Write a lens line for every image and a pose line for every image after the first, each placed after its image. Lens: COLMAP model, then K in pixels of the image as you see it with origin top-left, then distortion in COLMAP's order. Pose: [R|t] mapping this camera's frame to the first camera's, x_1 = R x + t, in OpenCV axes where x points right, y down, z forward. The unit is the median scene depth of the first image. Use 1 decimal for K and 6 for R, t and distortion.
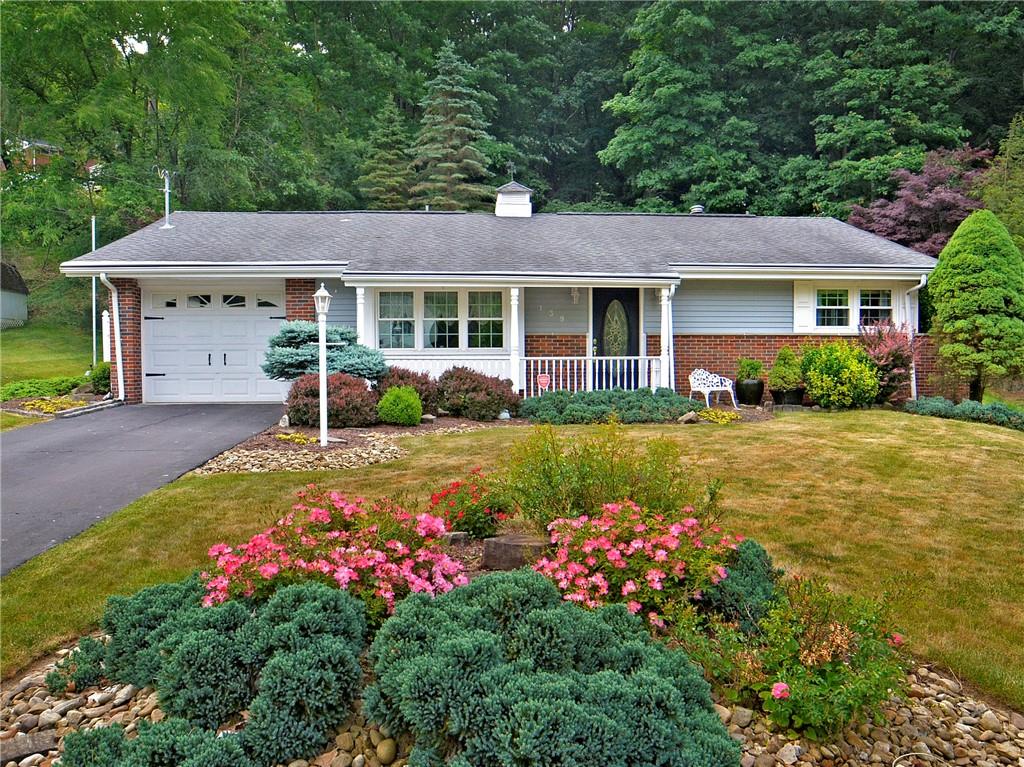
lens RADIAL K [[646.8, 0, 512.4], [0, 646.8, 412.5], [0, 0, 1]] dist [-0.027340, -0.000985]
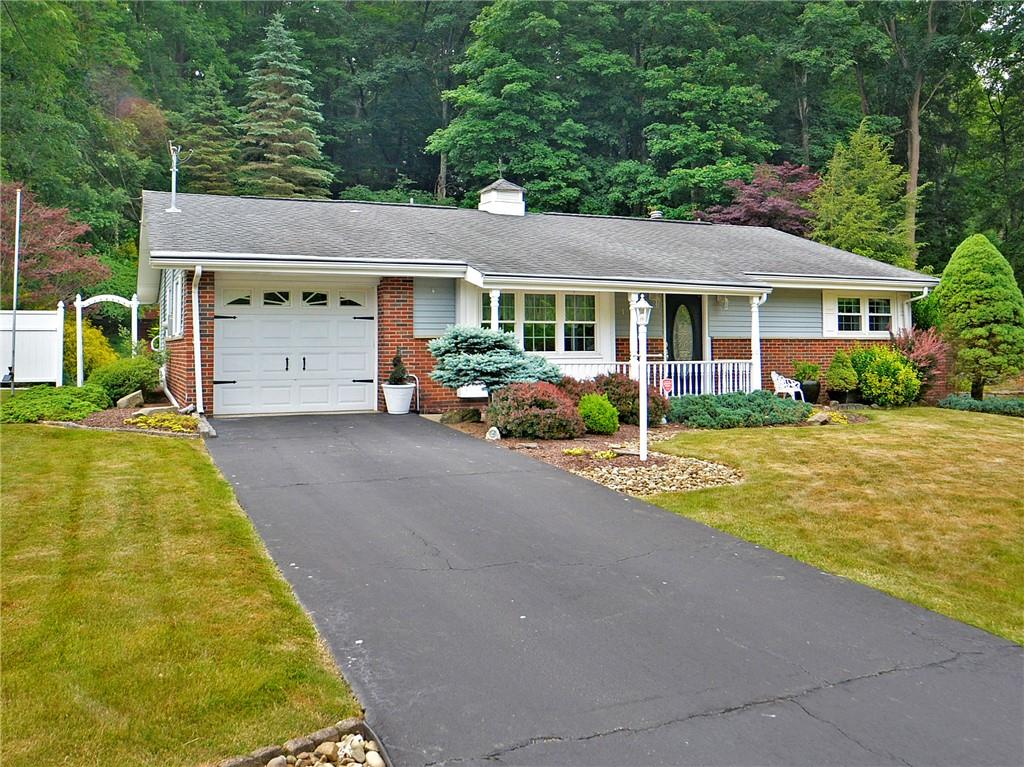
lens RADIAL K [[672.0, 0, 512.0], [0, 672.0, 382.1], [0, 0, 1]] dist [-0.028058, -0.000348]
pose [[0.971067, -0.010212, 0.238588, -0.361602], [0.019859, 0.999078, -0.038067, -0.015024], [-0.237979, 0.041703, 0.970375, 0.027567]]
